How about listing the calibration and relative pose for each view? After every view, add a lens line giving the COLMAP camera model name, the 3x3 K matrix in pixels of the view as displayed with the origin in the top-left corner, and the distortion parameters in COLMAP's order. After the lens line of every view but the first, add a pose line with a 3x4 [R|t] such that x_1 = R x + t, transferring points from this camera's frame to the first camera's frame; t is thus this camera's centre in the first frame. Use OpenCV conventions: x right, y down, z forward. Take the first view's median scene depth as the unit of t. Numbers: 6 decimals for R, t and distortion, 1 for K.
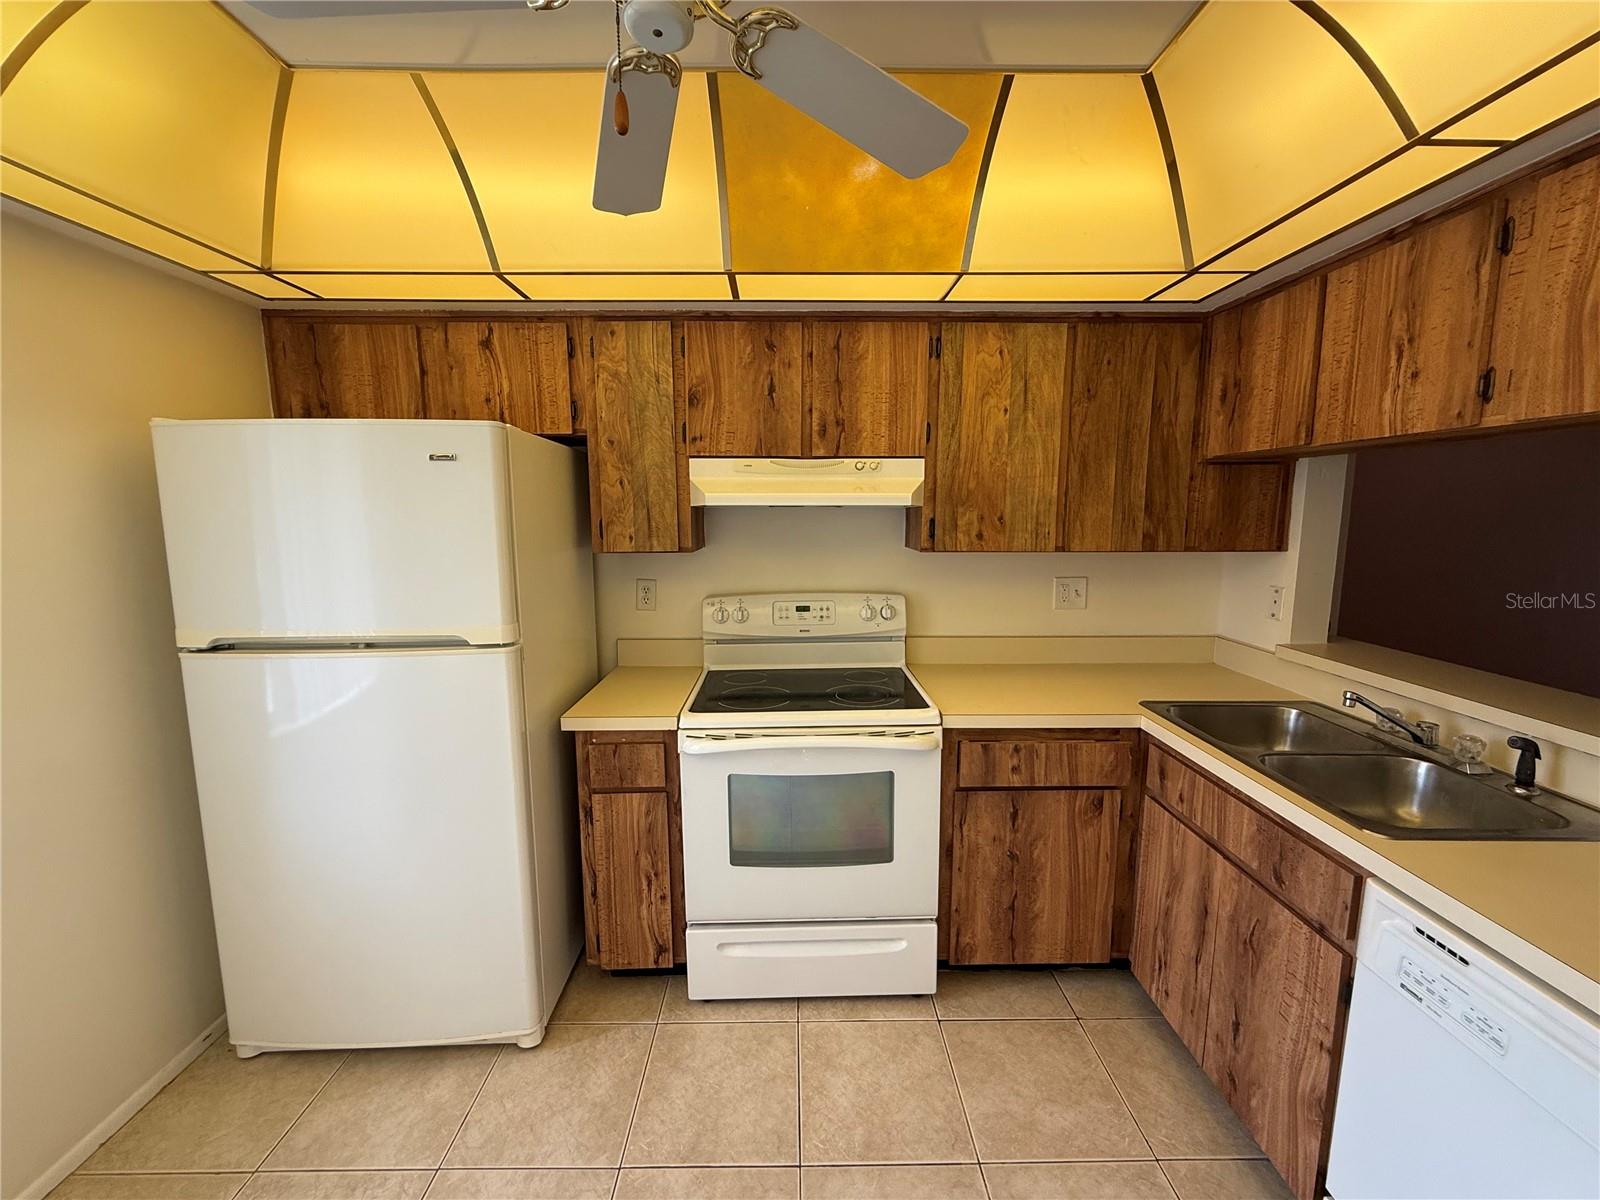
lens RADIAL K [[638.7, 0, 798.4], [0, 638.7, 597.1], [0, 0, 1]] dist [-0.001469, -0.000209]
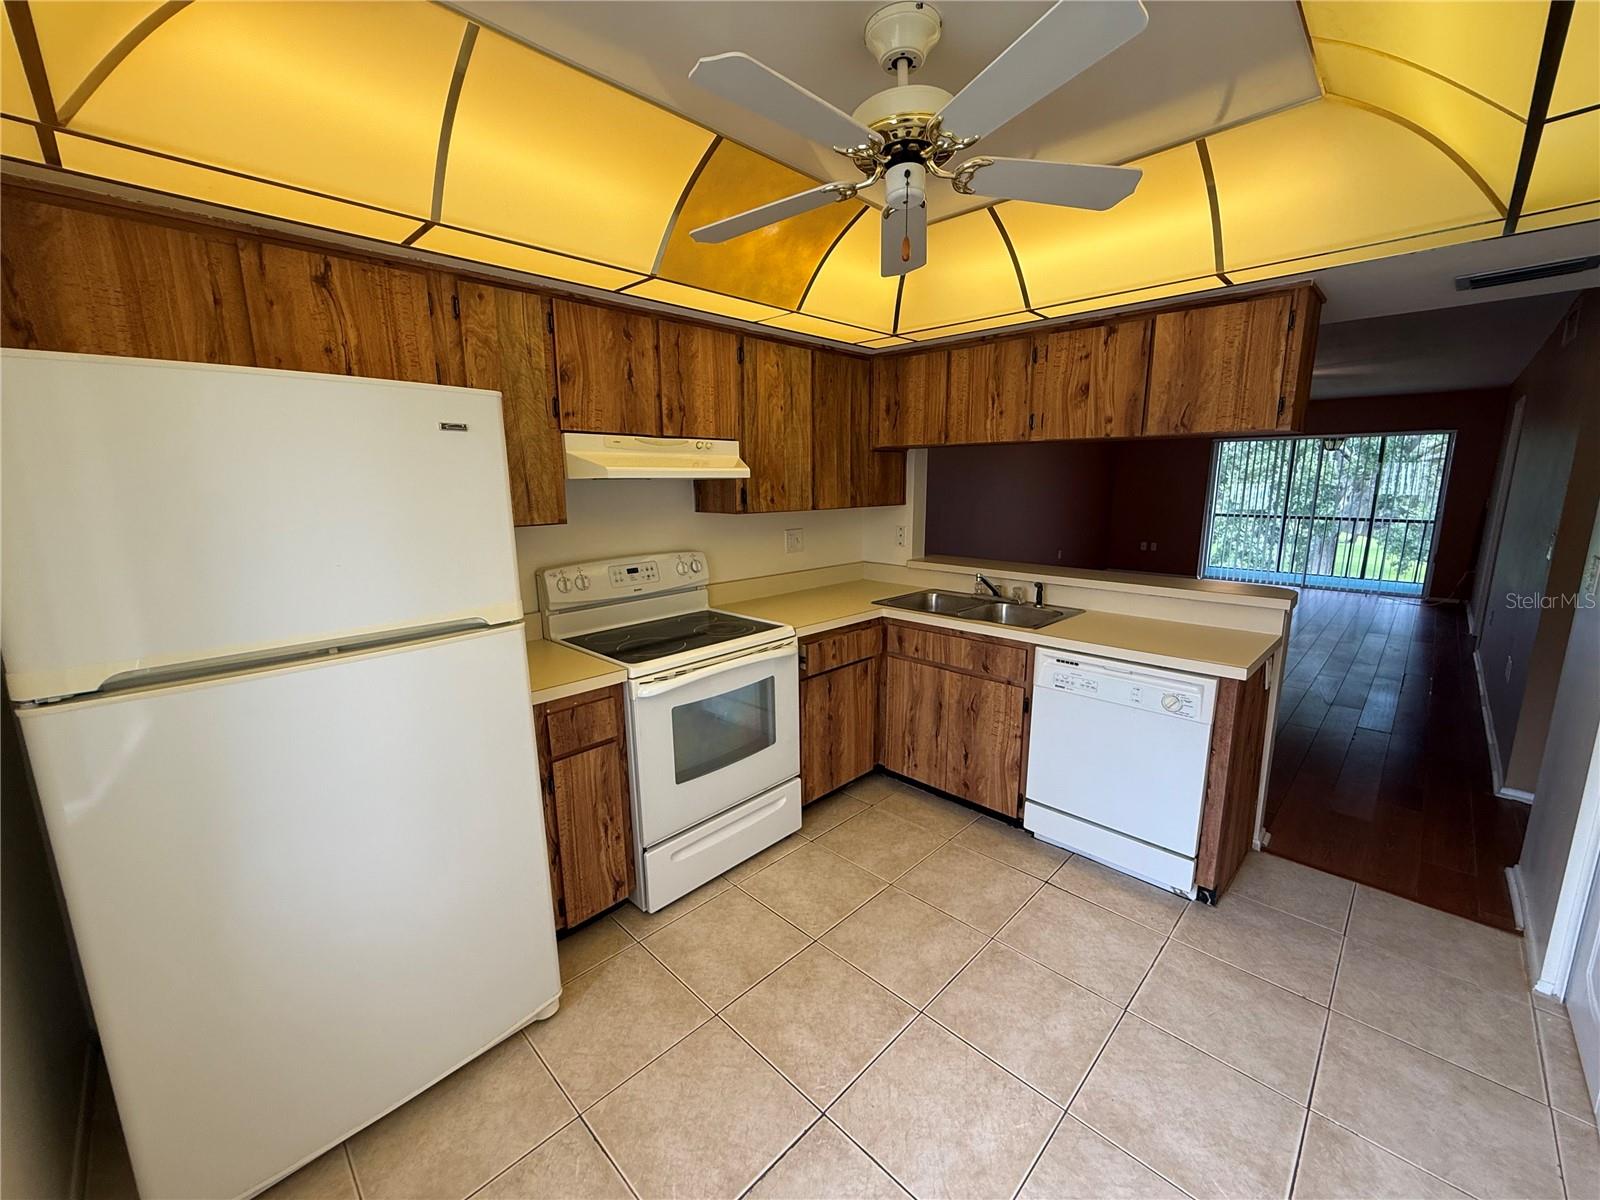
lens RADIAL K [[638.7, 0, 798.4], [0, 638.7, 597.1], [0, 0, 1]] dist [-0.001469, -0.000209]
pose [[0.711457, -0.131773, 0.690264, -0.685622], [0.102285, 0.991219, 0.083801, -0.000069], [-0.695246, 0.010983, 0.718688, -0.010601]]
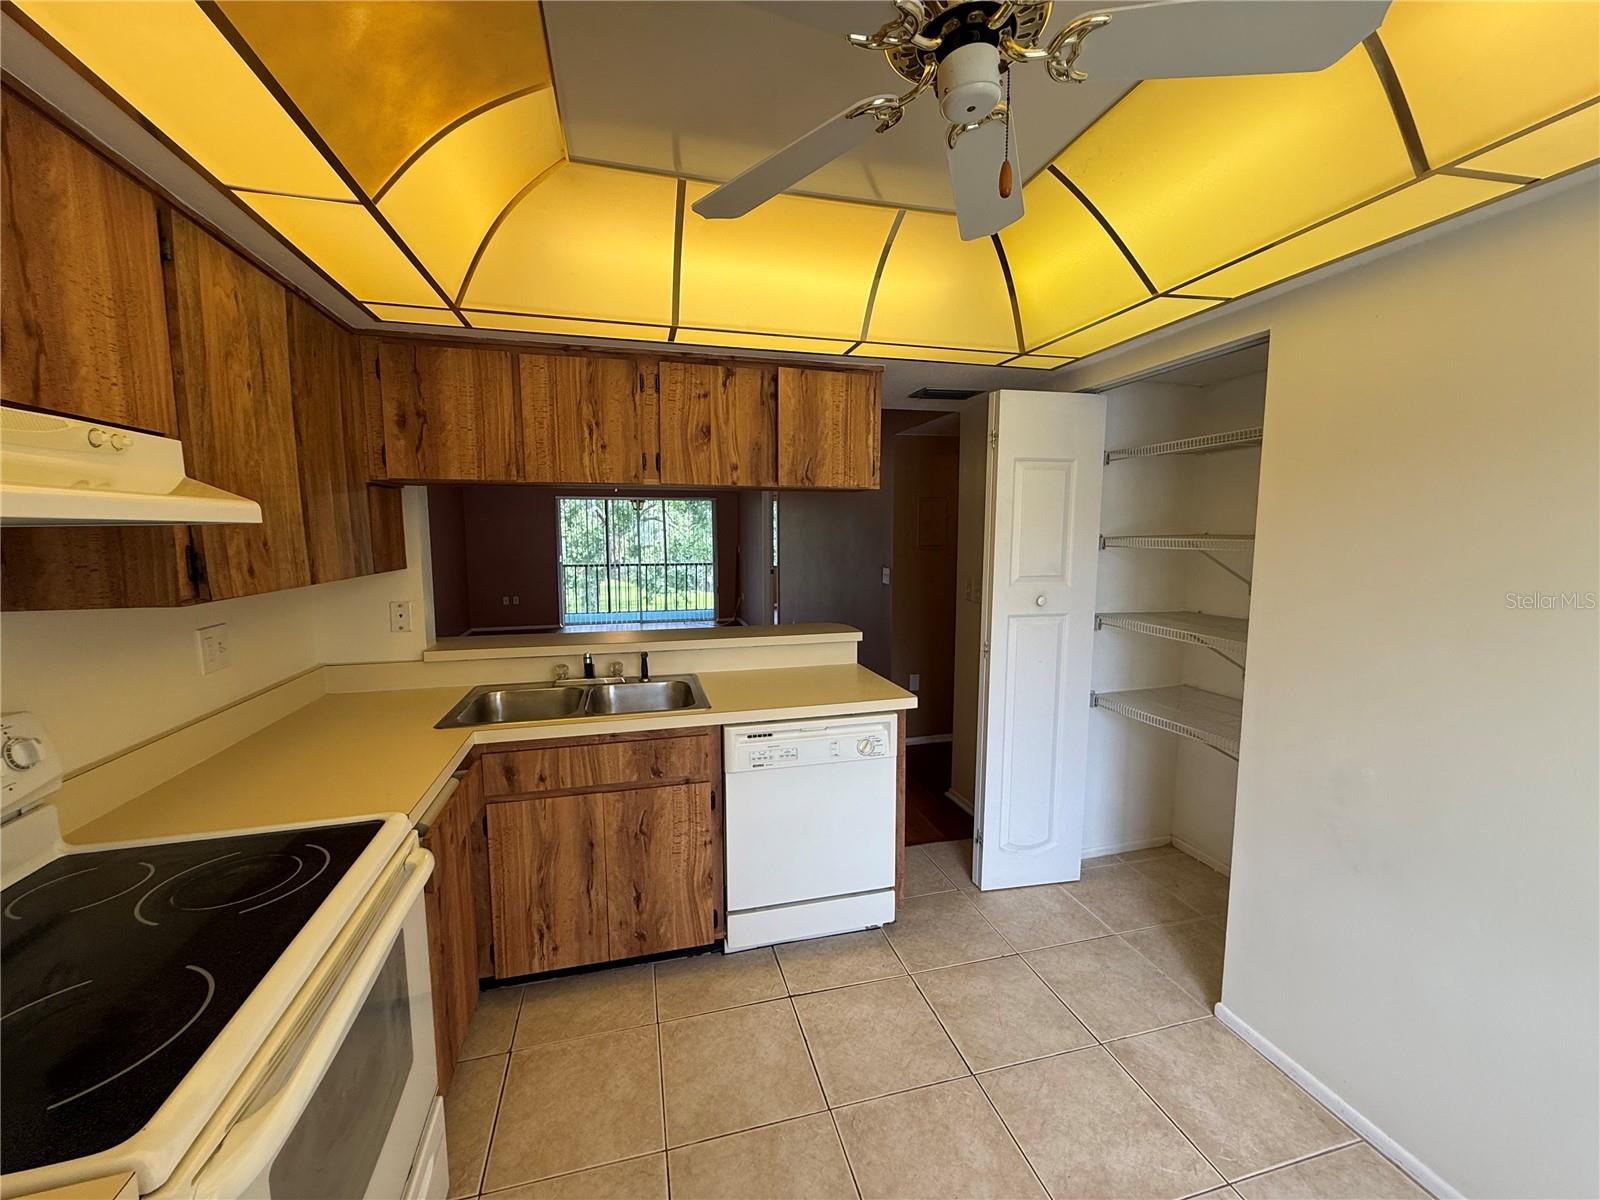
lens RADIAL K [[638.7, 0, 798.4], [0, 638.7, 597.1], [0, 0, 1]] dist [-0.001469, -0.000209]
pose [[-0.245858, -0.099438, 0.964192, -0.518557], [0.136485, 0.981262, 0.136001, -0.088119], [-0.959649, 0.165035, -0.227680, 0.662028]]
